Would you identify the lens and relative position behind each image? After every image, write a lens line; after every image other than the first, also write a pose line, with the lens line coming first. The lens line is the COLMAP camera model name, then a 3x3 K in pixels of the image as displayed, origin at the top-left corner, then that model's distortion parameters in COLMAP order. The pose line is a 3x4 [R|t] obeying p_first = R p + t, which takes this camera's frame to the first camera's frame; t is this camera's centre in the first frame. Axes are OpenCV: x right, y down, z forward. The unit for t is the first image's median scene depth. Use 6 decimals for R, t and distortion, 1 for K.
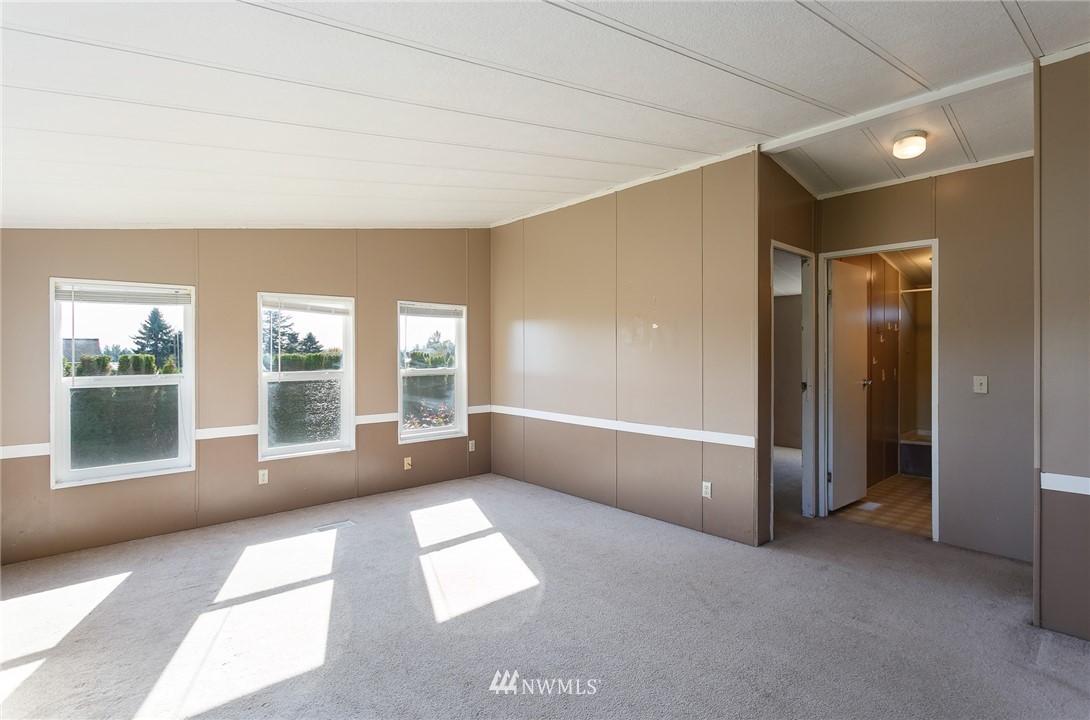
lens RADIAL K [[522.5, 0, 541.0], [0, 522.5, 355.4], [0, 0, 1]] dist [0.050322, 0.000101]
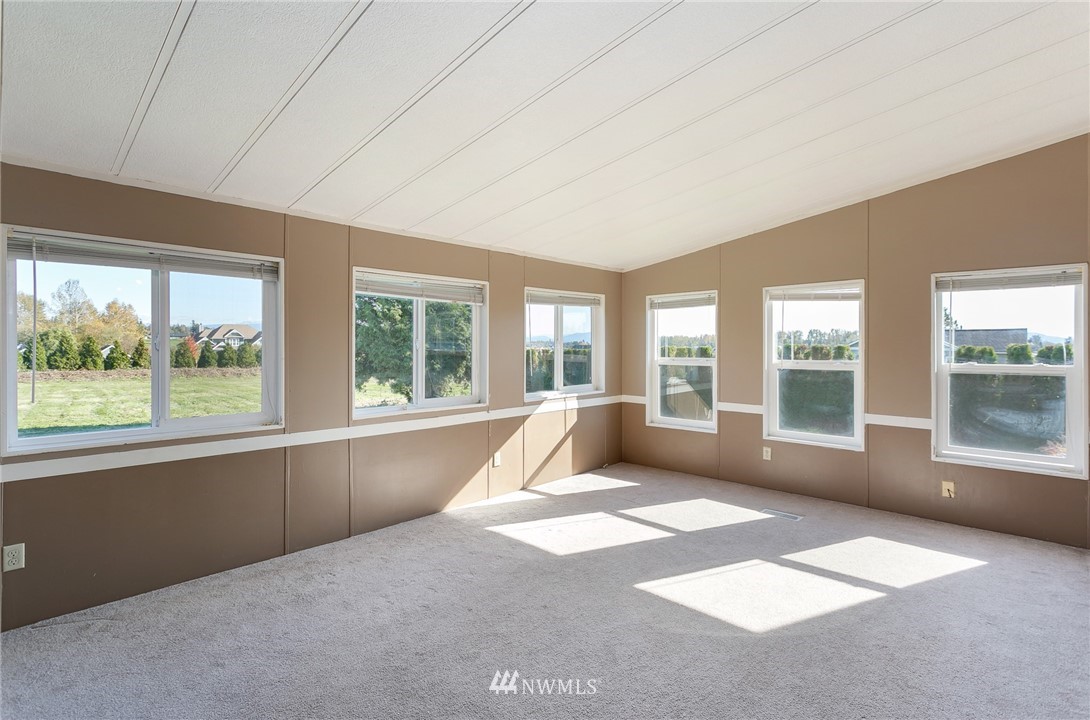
lens RADIAL K [[534.4, 0, 544.8], [0, 534.4, 348.0], [0, 0, 1]] dist [0.000178, 0.000424]
pose [[0.099776, 0.013480, -0.994919, 0.527639], [-0.003546, 0.999907, 0.013192, -0.004849], [0.995004, 0.002212, 0.099814, 0.416121]]
